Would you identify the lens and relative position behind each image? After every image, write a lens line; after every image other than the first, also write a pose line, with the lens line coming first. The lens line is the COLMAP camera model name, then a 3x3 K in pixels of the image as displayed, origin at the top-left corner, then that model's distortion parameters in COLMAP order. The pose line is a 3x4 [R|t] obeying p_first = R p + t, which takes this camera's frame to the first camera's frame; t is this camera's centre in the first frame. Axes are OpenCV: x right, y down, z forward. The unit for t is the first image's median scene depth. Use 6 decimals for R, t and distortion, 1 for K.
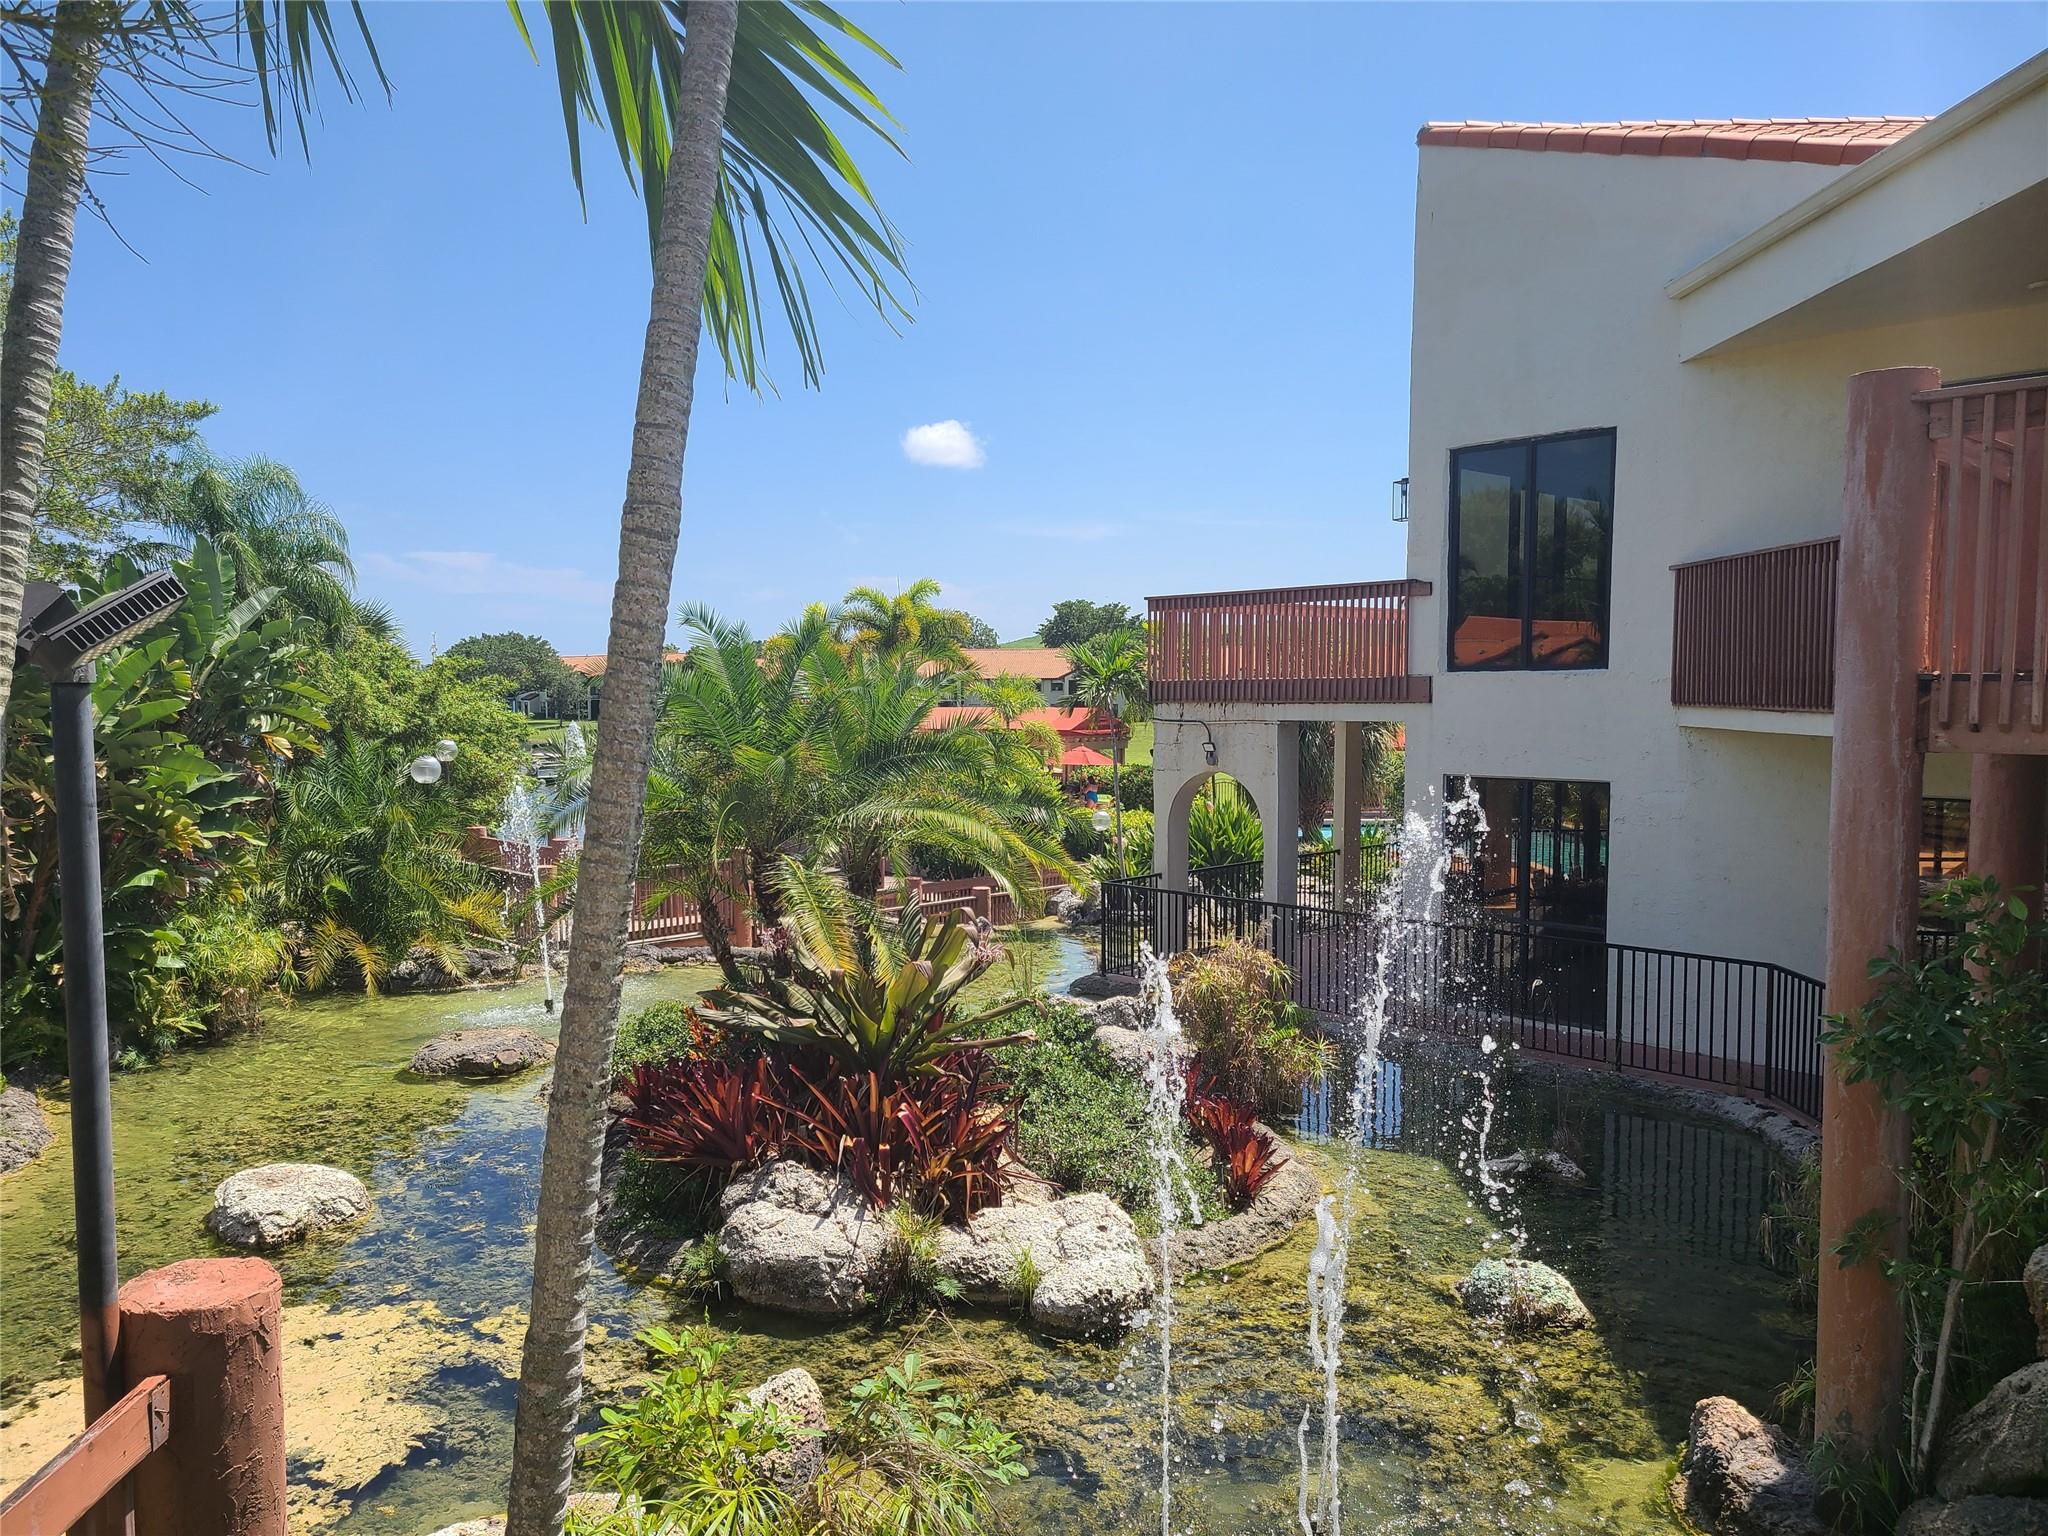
lens RADIAL K [[1555.0, 0, 1024.0], [0, 1555.0, 768.0], [0, 0, 1]] dist [0.039465, 0.002294]
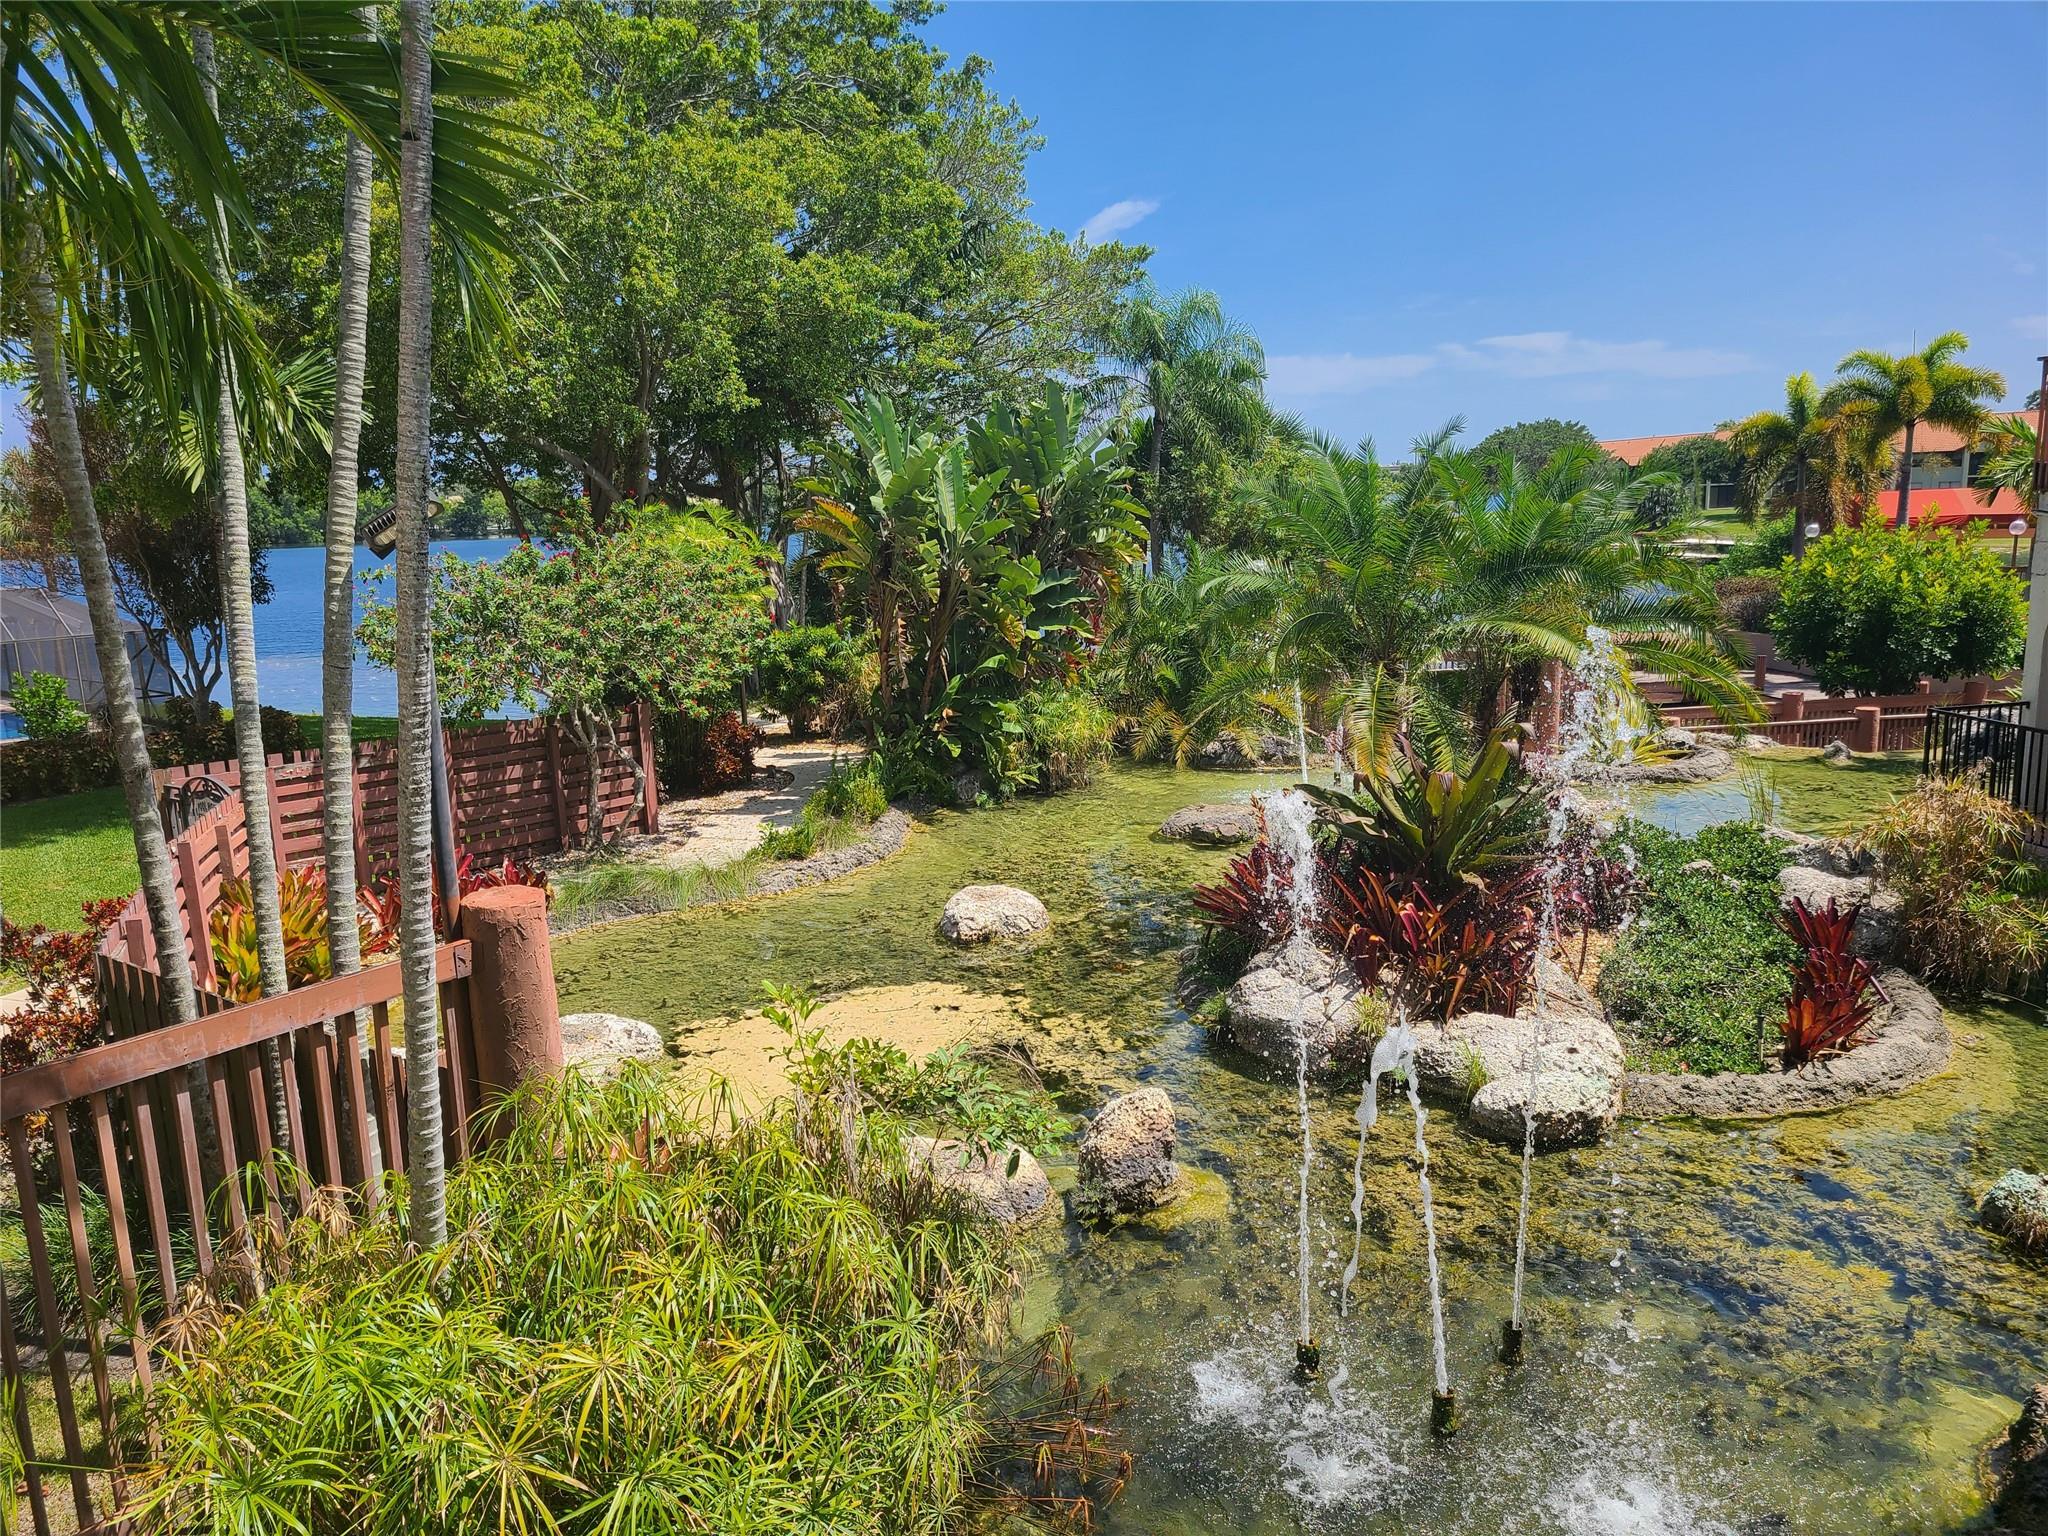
lens RADIAL K [[1559.9, 0, 973.8], [0, 1559.9, 772.1], [0, 0, 1]] dist [0.034671, 0.000162]
pose [[0.778845, 0.084020, -0.621564, 0.229551], [0.000455, 0.990911, 0.134516, -0.011870], [0.627217, -0.105050, 0.771728, -0.001870]]
